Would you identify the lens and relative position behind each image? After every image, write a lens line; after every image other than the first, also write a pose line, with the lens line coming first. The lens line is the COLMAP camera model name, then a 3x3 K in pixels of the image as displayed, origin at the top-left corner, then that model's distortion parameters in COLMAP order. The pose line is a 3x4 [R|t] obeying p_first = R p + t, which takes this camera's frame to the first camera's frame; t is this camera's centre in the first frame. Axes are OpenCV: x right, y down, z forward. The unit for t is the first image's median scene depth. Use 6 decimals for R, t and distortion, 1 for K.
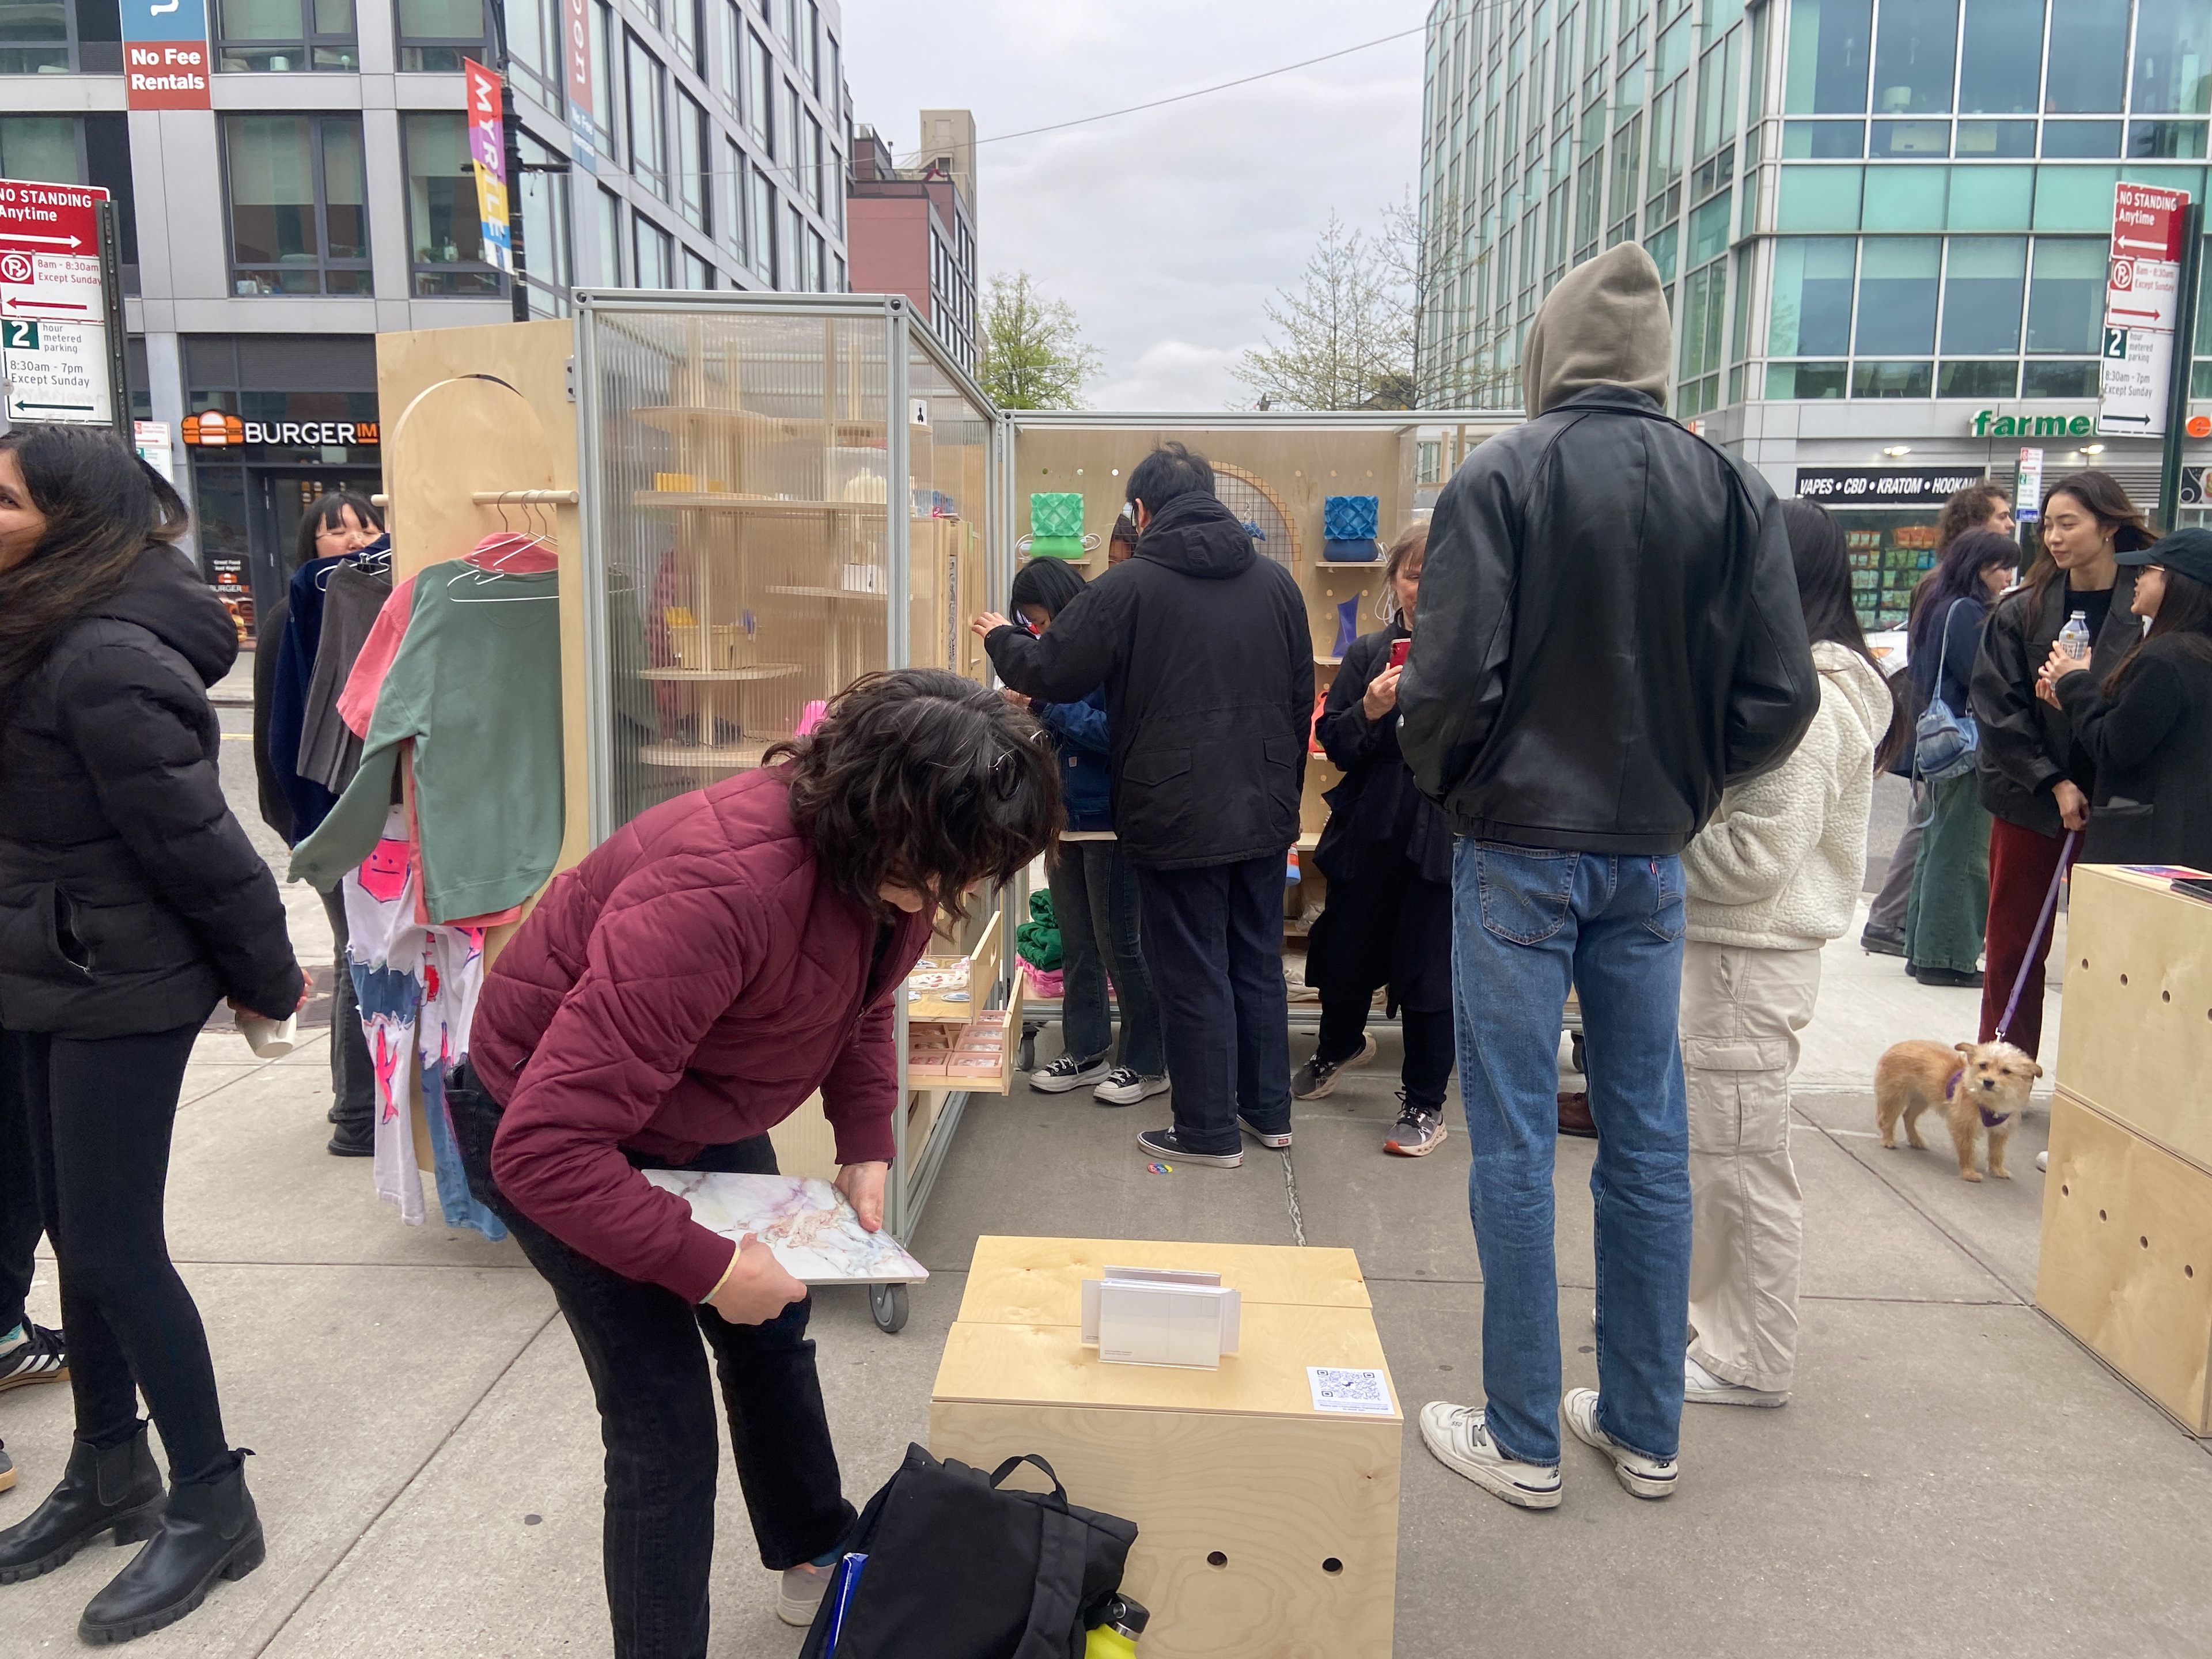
lens RADIAL K [[1661.1, 0, 1099.0], [0, 1661.1, 825.9], [0, 0, 1]] dist [0.110771, -0.128596]
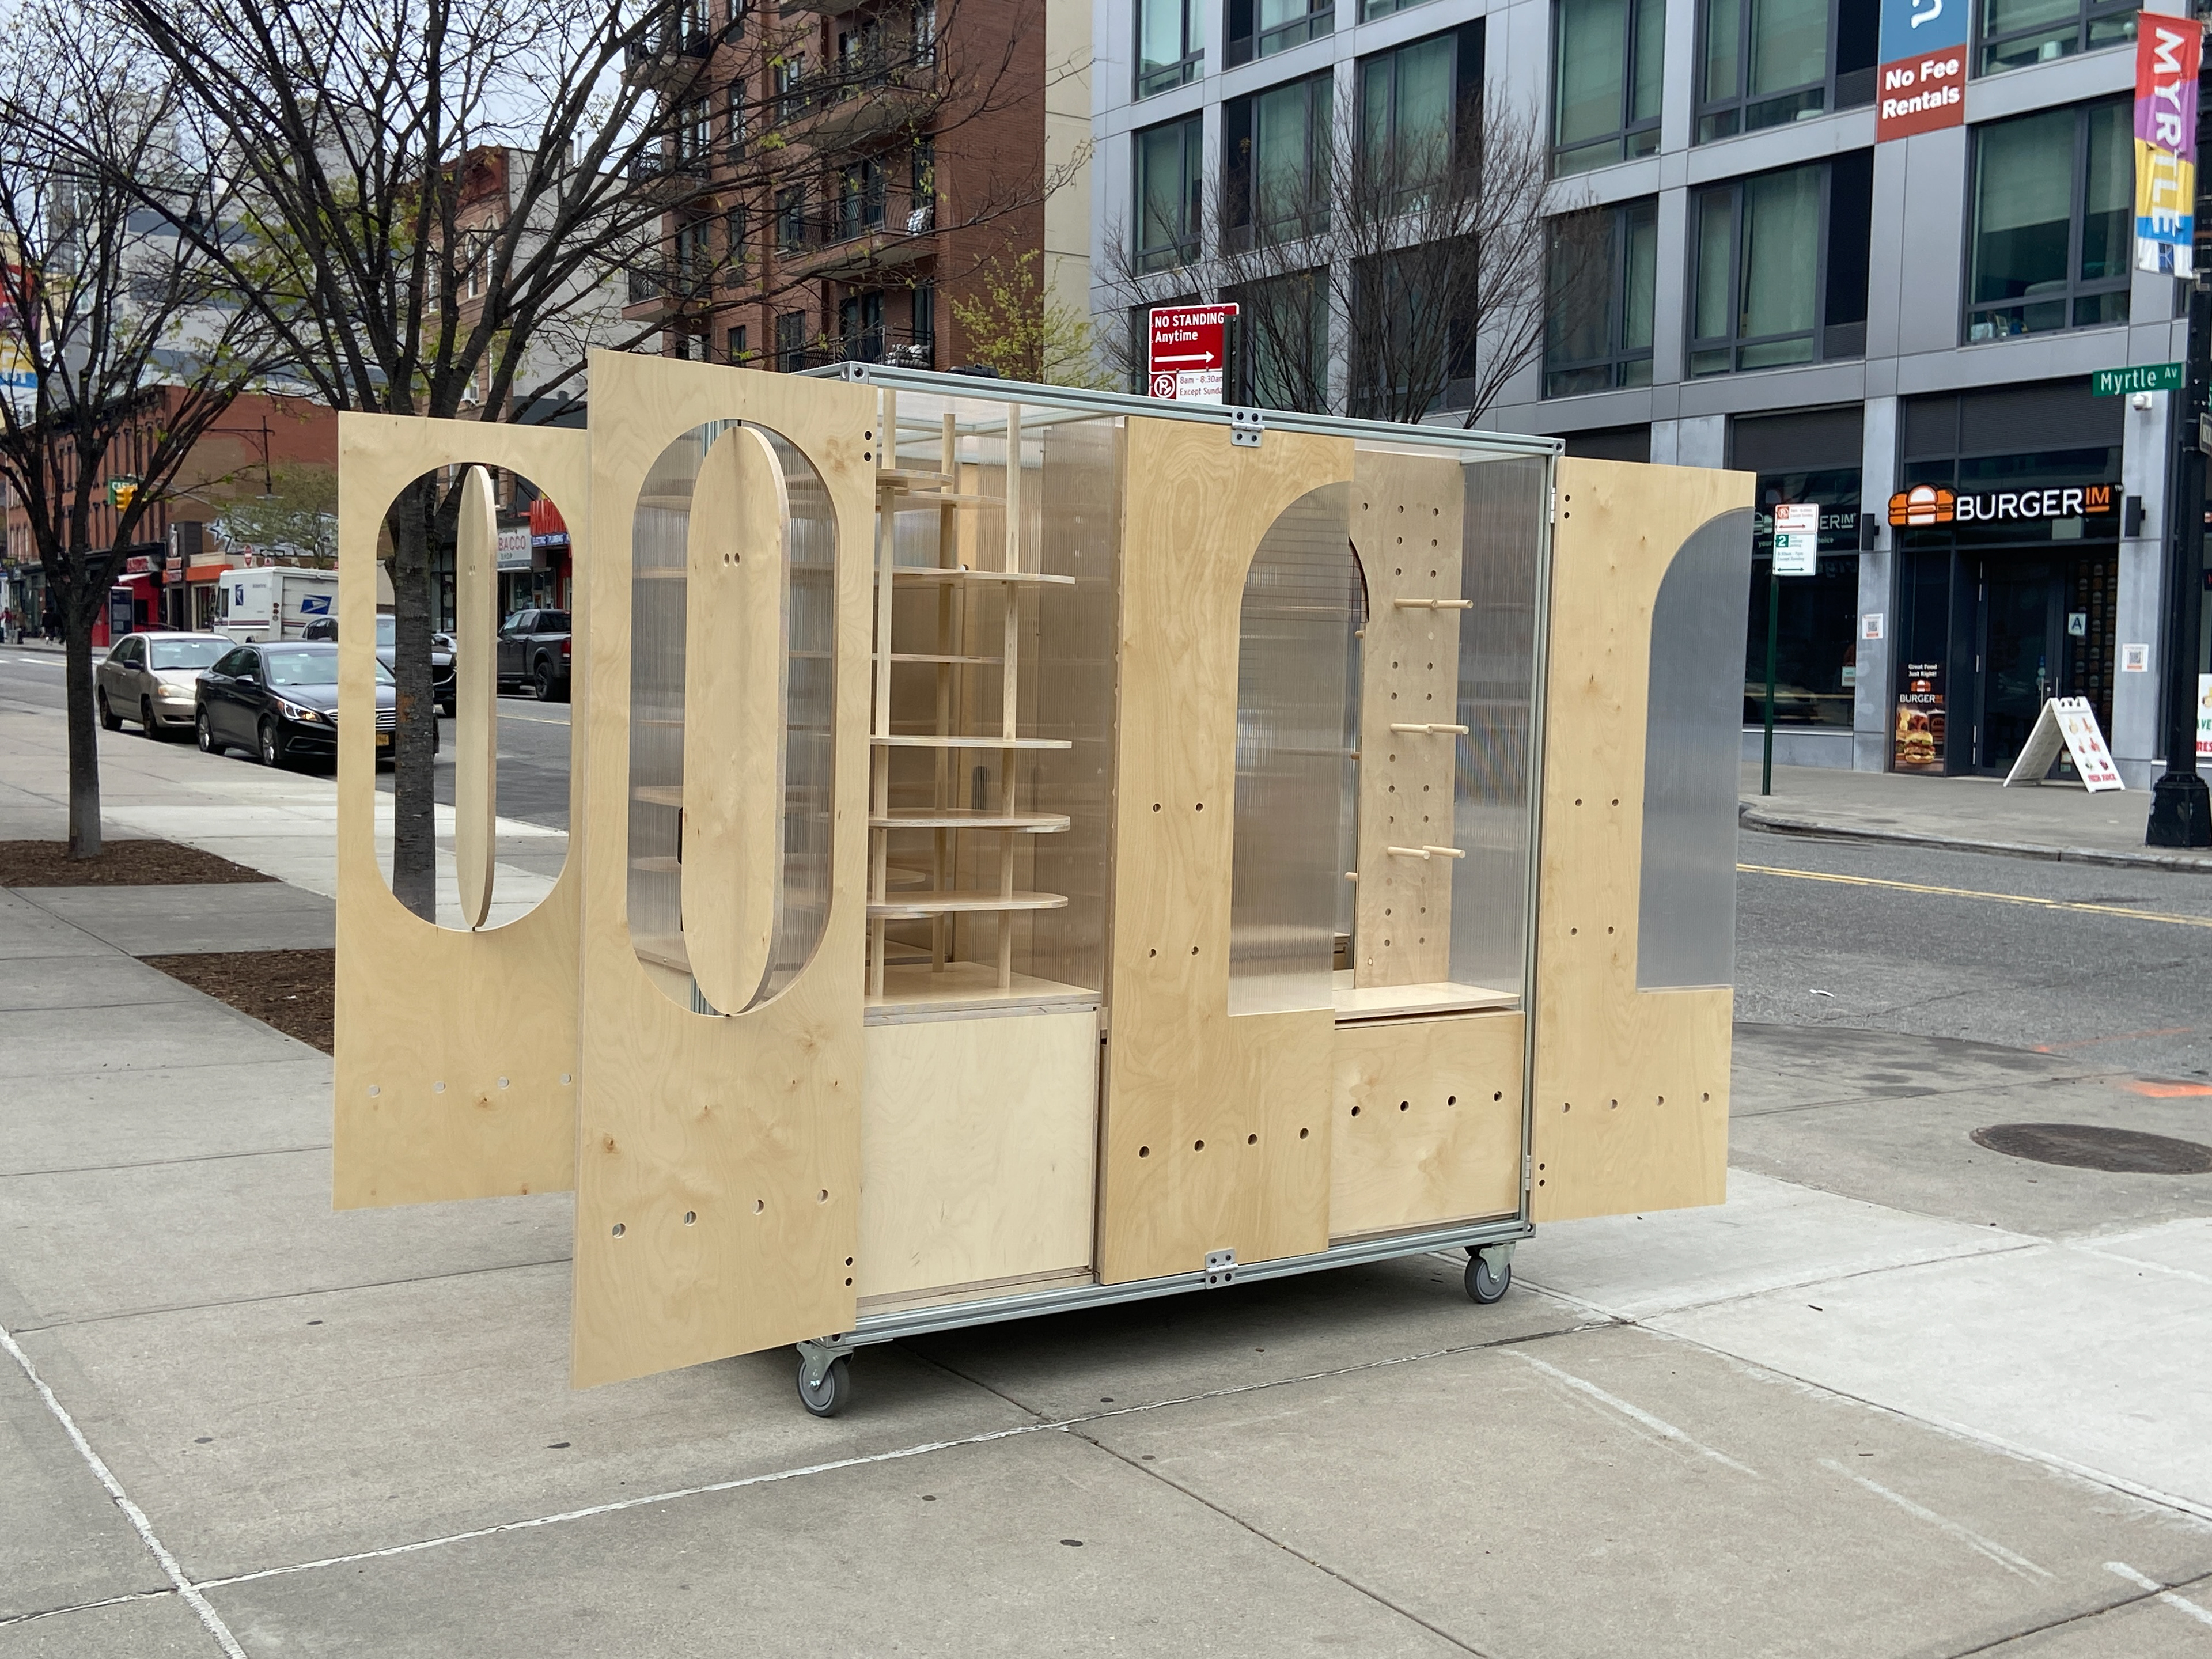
lens RADIAL K [[2301.5, 0, 1106.0], [0, 2301.5, 801.2], [0, 0, 1]] dist [0.062686, 0.000000]
pose [[0.591072, 0.050662, -0.805026, 0.158162], [-0.130596, 0.990868, -0.033530, -0.002861], [0.795976, 0.124952, 0.592291, 0.036345]]
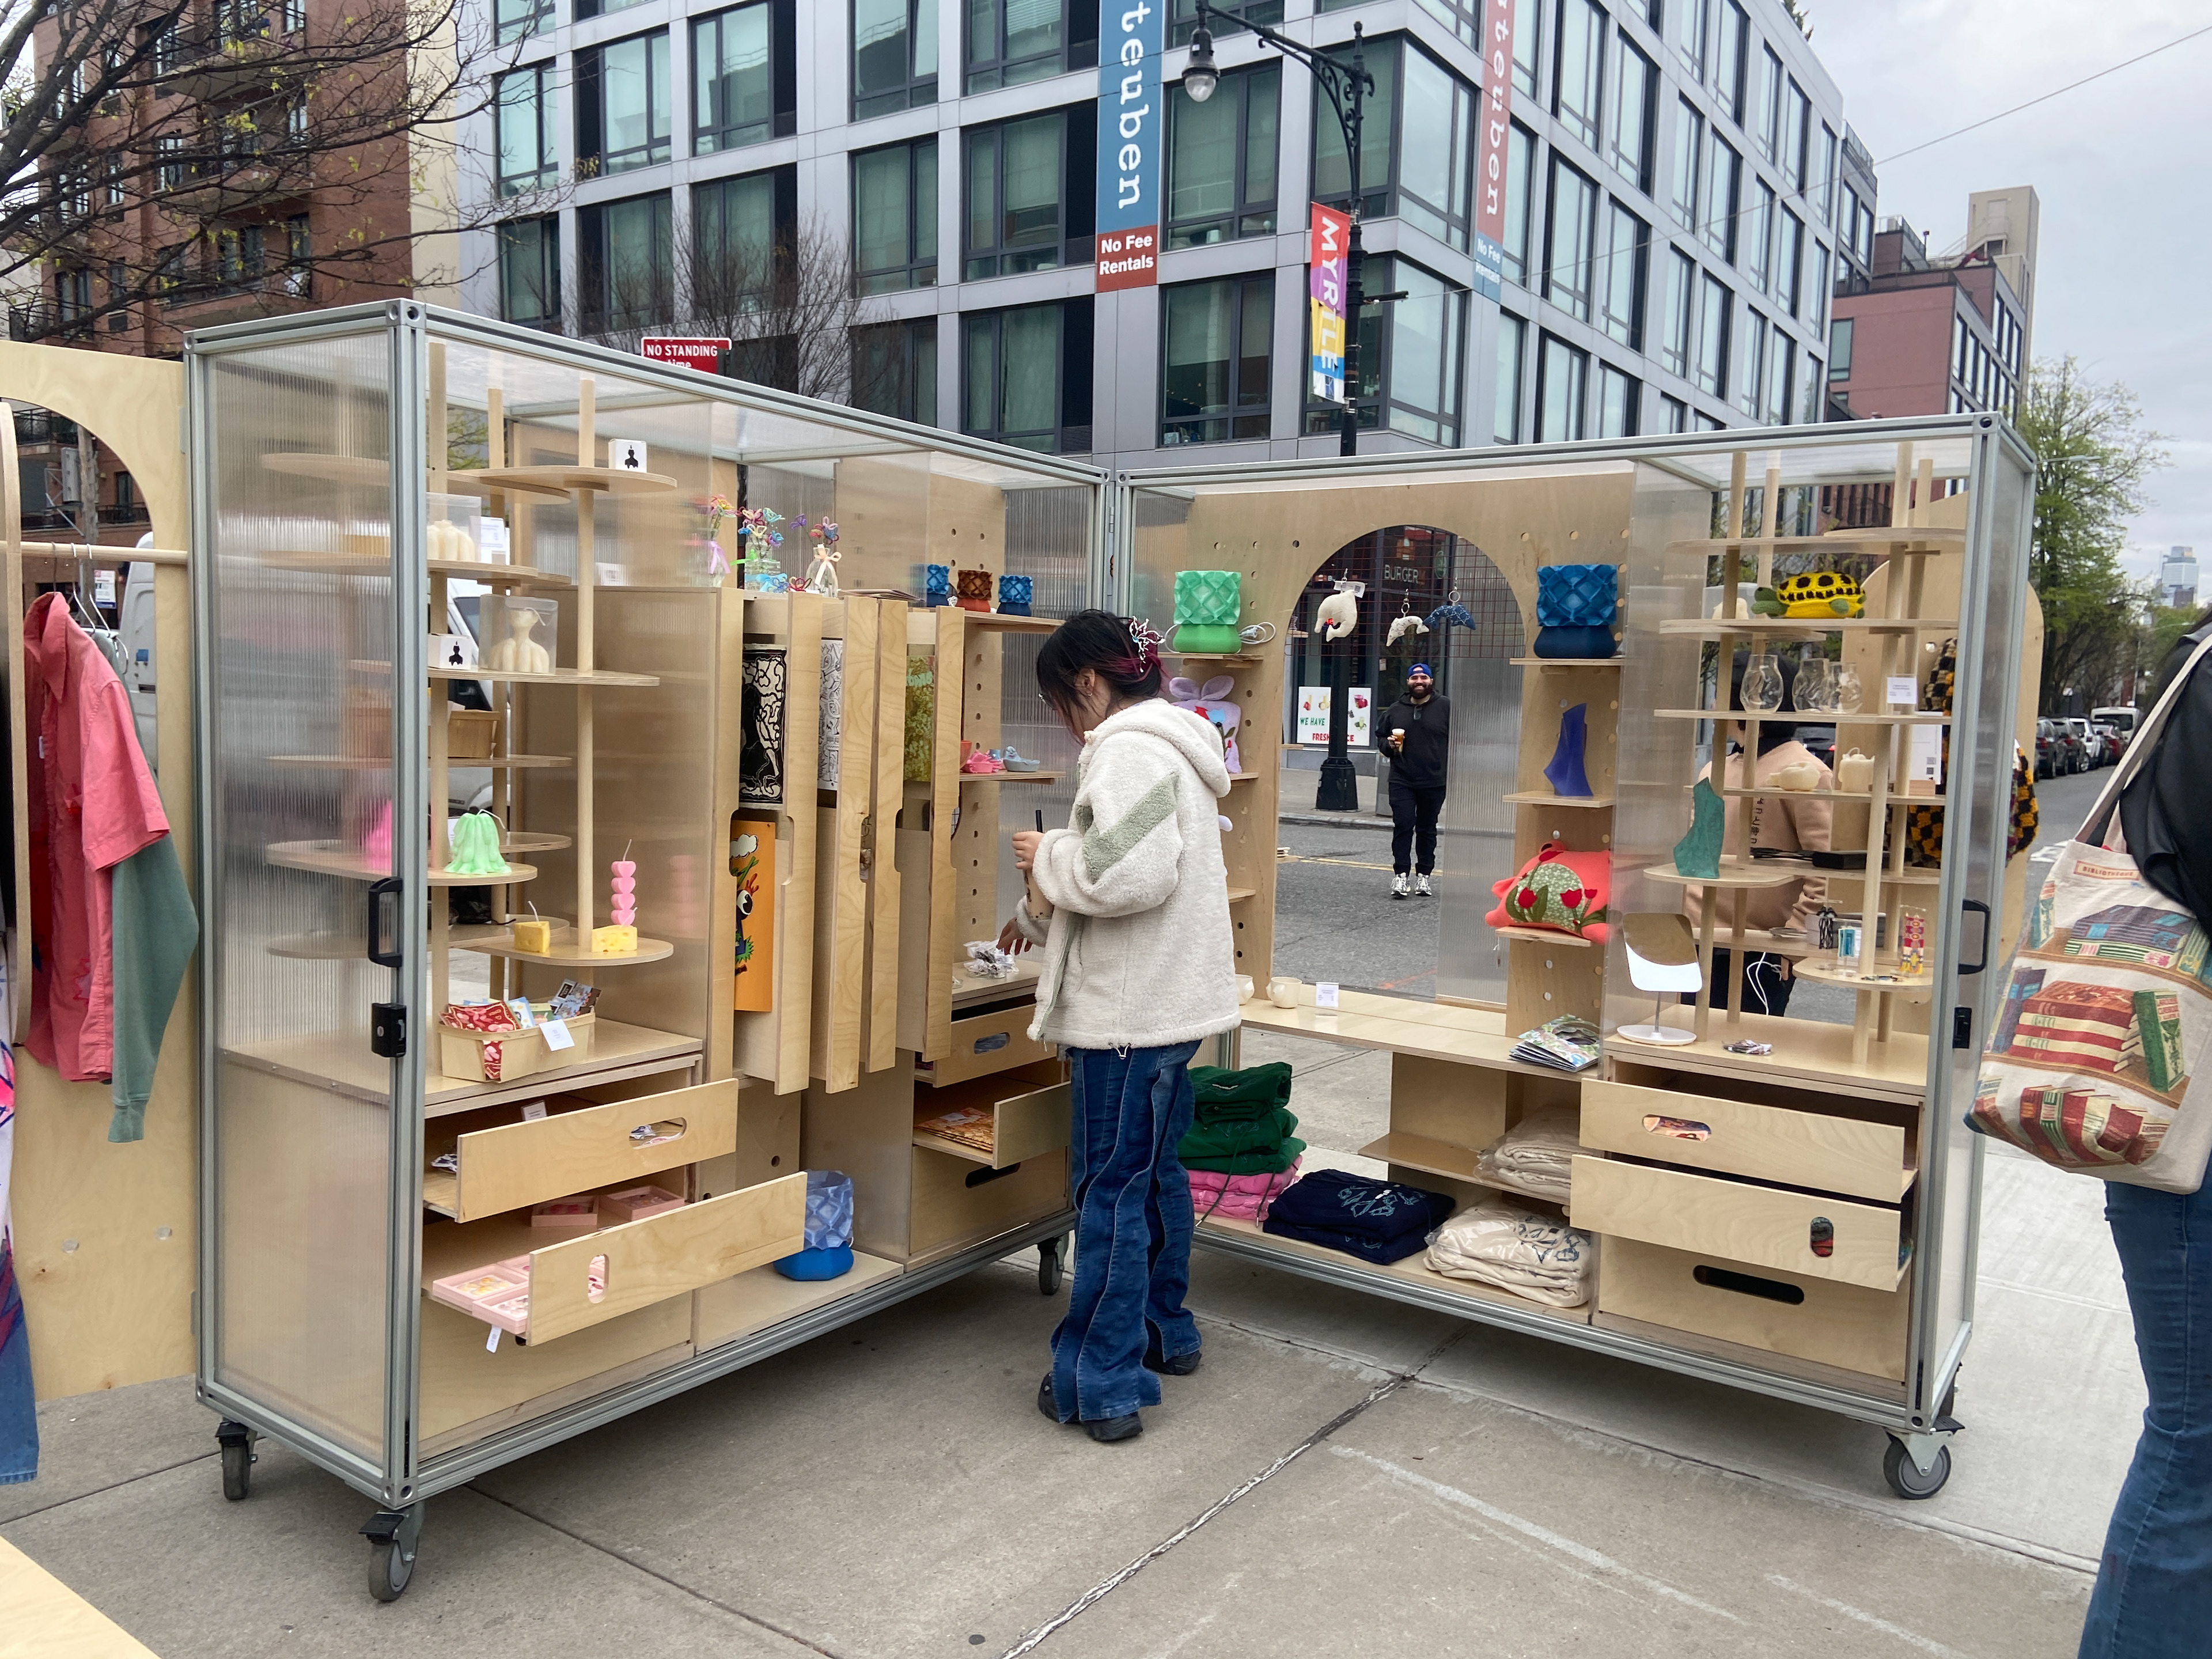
lens RADIAL K [[1661.1, 0, 1098.2], [0, 1661.1, 840.6], [0, 0, 1]] dist [0.110771, -0.128596]
pose [[0.839354, 0.064207, -0.539780, 0.074229], [-0.098503, 0.994526, -0.034872, -0.007839], [0.534586, 0.082440, 0.841083, 0.062815]]
